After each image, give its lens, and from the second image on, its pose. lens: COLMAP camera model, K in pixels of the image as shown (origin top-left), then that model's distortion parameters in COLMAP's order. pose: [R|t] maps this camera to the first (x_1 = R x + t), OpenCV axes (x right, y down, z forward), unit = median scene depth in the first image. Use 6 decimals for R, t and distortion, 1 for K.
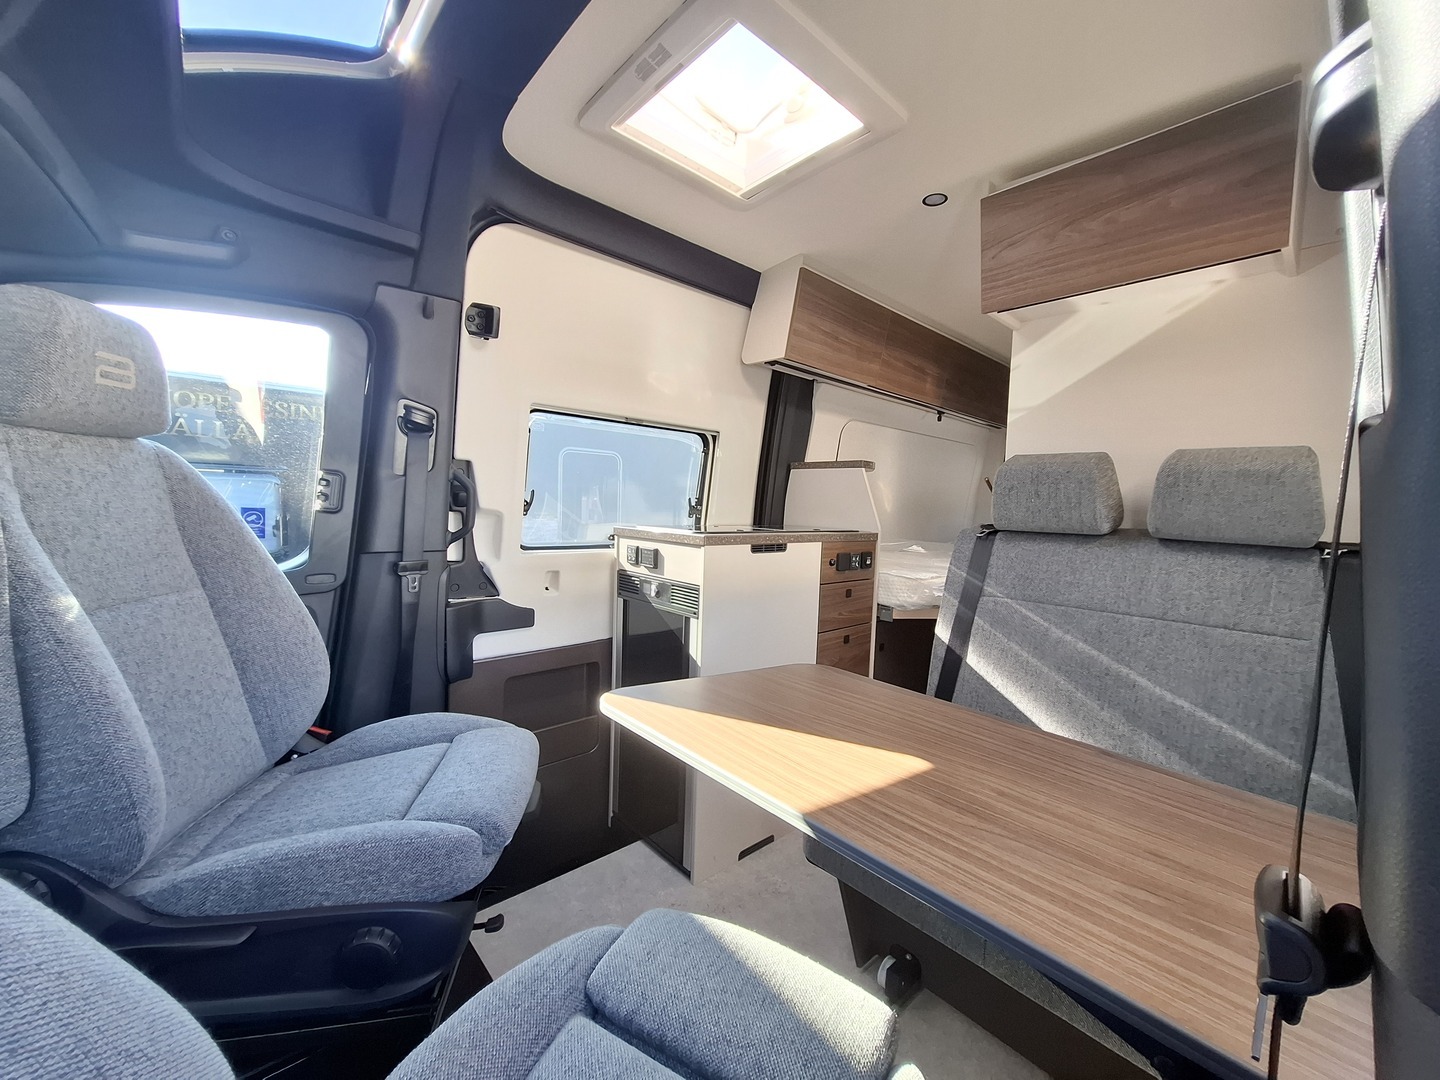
lens RADIAL K [[566.7, 0, 729.9], [0, 566.7, 535.6], [0, 0, 1]] dist [0.002019, 0.000287]
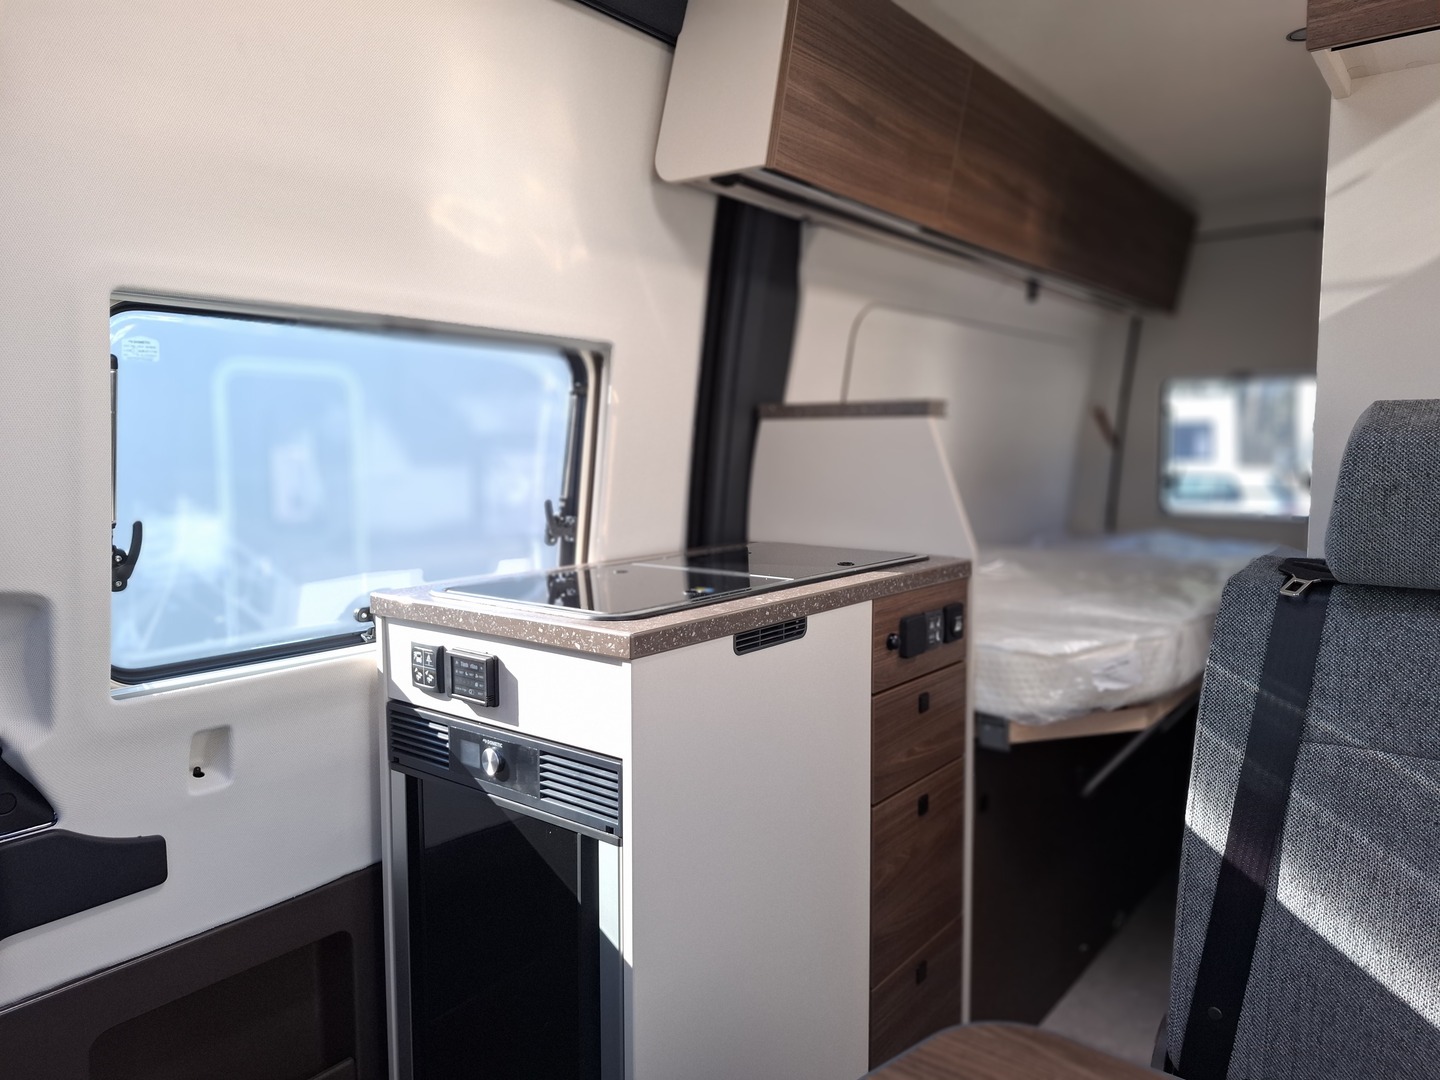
lens RADIAL K [[1008.8, 0, 720.0], [0, 1008.8, 540.0], [0, 0, 1]] dist [0.091441, -0.095899]
pose [[0.986506, -0.052815, 0.154973, -0.070238], [0.046069, 0.997841, 0.046802, -0.074717], [-0.157111, -0.039031, 0.986809, 0.250268]]
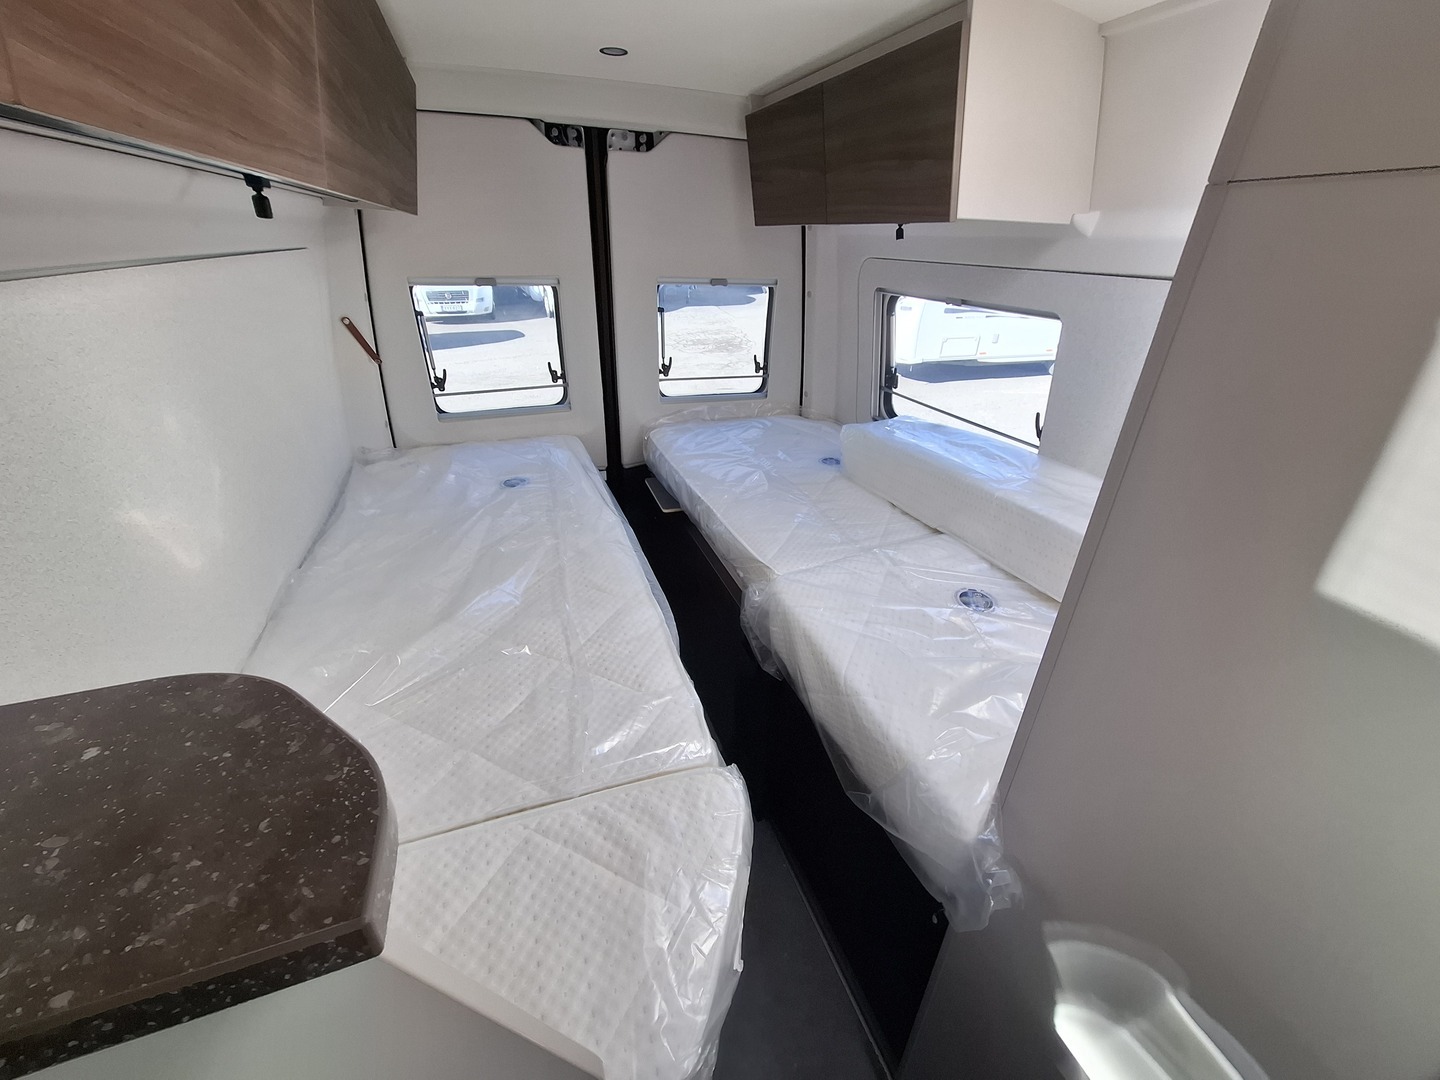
lens RADIAL K [[574.0, 0, 729.1], [0, 574.0, 534.5], [0, 0, 1]] dist [-0.001175, -0.000155]
pose [[0.375638, -0.459068, 0.805079, 0.223645], [0.045393, 0.876768, 0.478767, -0.297147], [-0.925654, -0.143298, 0.350186, 1.004162]]
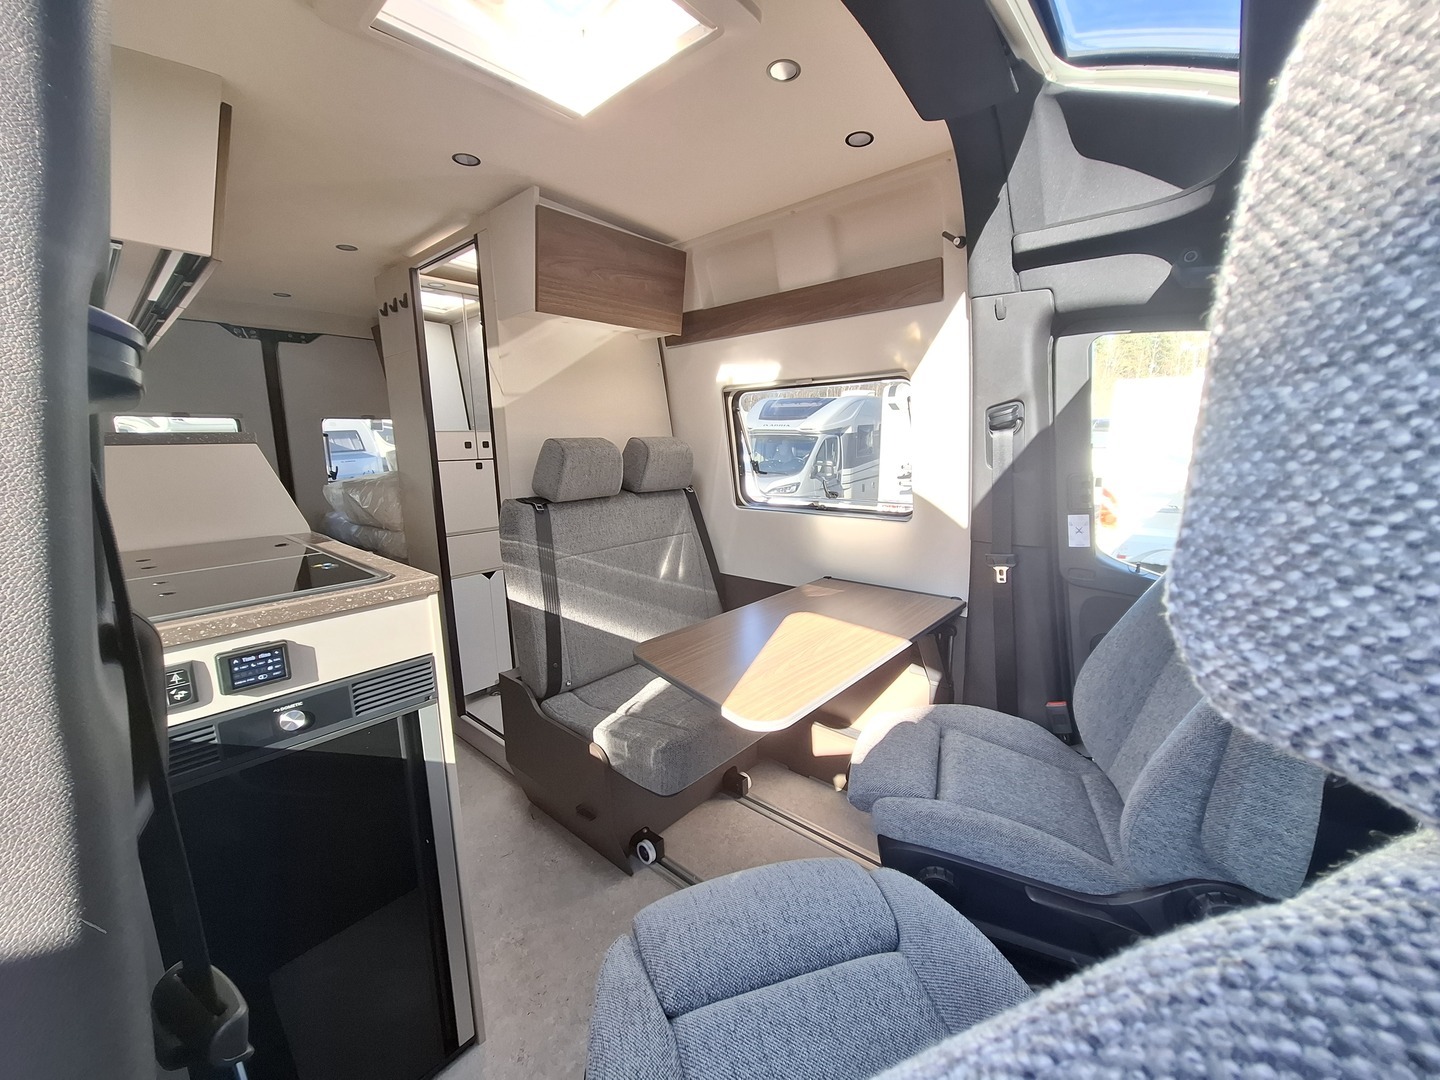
lens RADIAL K [[574.0, 0, 729.1], [0, 574.0, 534.5], [0, 0, 1]] dist [-0.001175, -0.000155]
pose [[-0.108621, -0.200003, 0.973756, -0.576577], [0.073542, 0.975251, 0.208514, -0.129170], [-0.991359, 0.094261, -0.091224, 0.574547]]
